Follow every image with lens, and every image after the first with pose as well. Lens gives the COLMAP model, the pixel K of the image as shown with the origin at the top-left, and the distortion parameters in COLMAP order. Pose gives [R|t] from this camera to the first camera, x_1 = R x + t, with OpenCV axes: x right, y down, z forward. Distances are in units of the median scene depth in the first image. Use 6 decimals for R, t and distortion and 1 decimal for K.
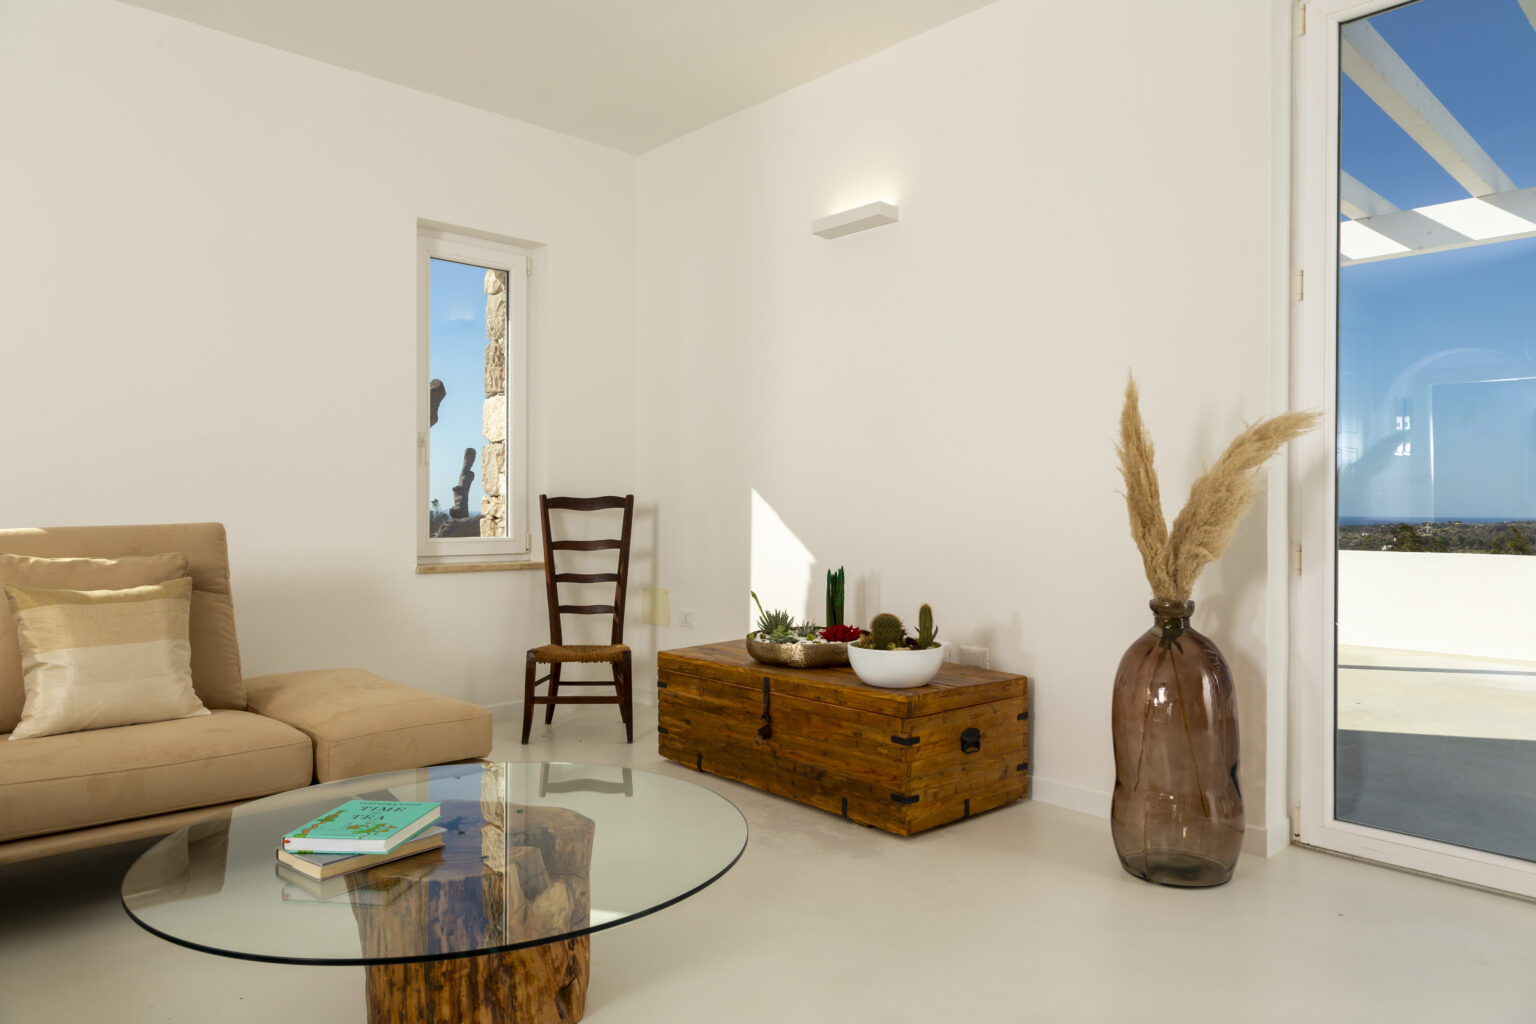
lens RADIAL K [[1011.6, 0, 768.0], [0, 1011.6, 512.0], [0, 0, 1]] dist [-0.003864, -0.000109]
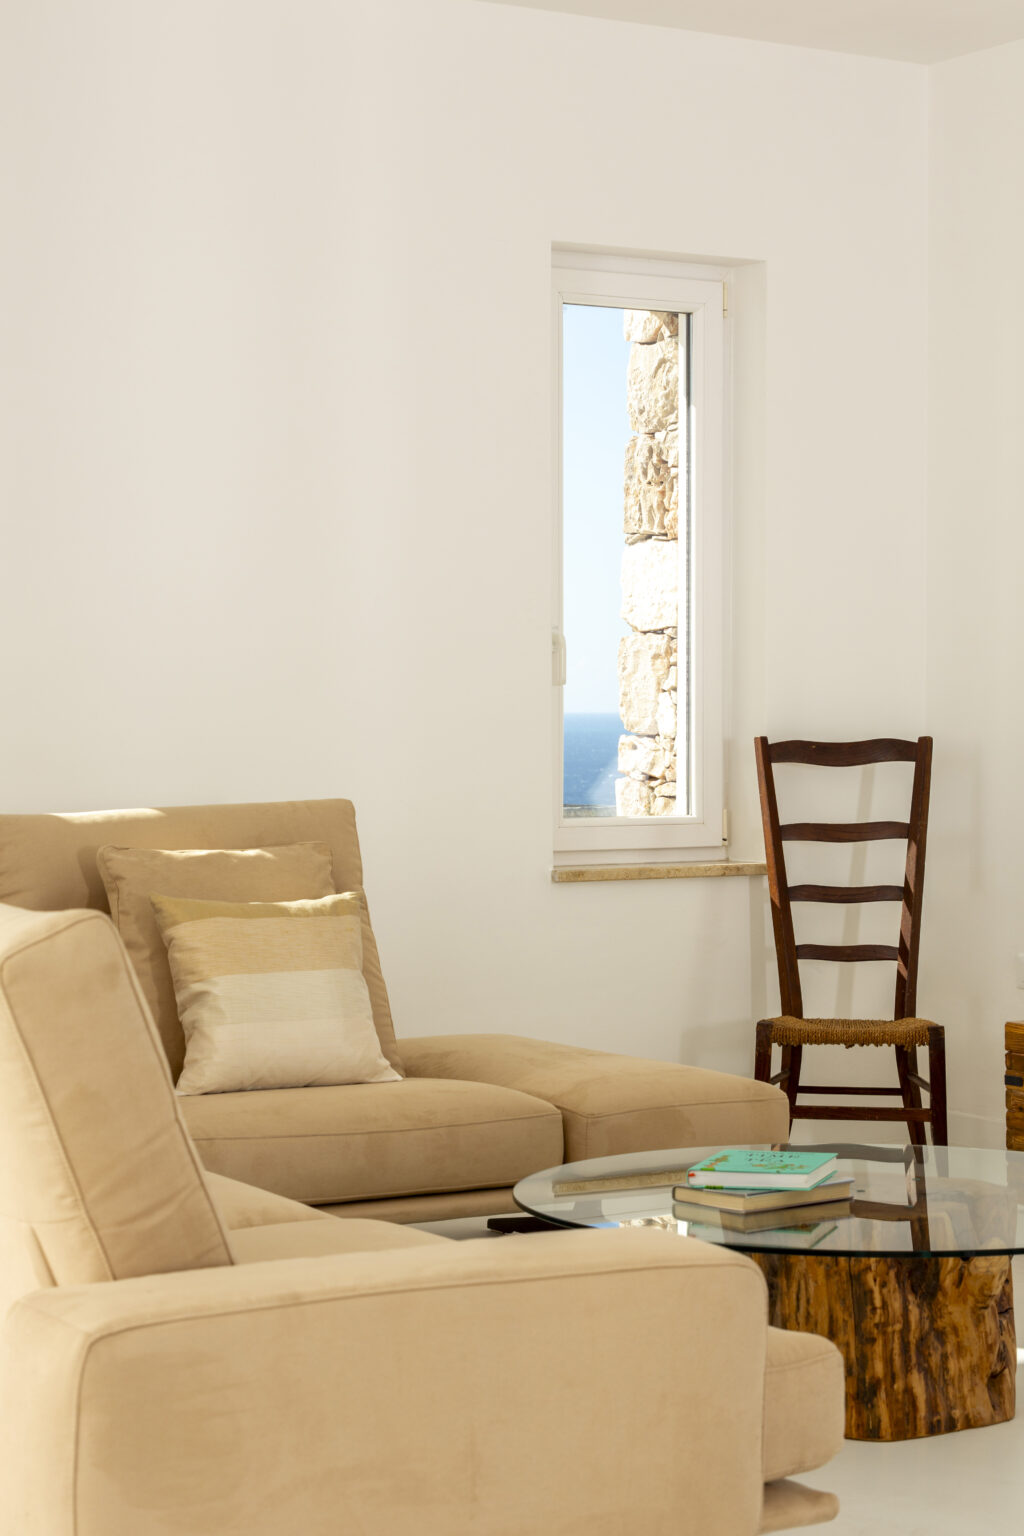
lens RADIAL K [[2981.8, 0, 512.0], [0, 2981.8, 768.0], [0, 0, 1]] dist [-0.002131, -0.168321]
pose [[0.980212, -0.001612, -0.197943, -0.042687], [0.004667, 0.999877, 0.014969, -0.025791], [0.197895, -0.015596, 0.980099, -0.588102]]
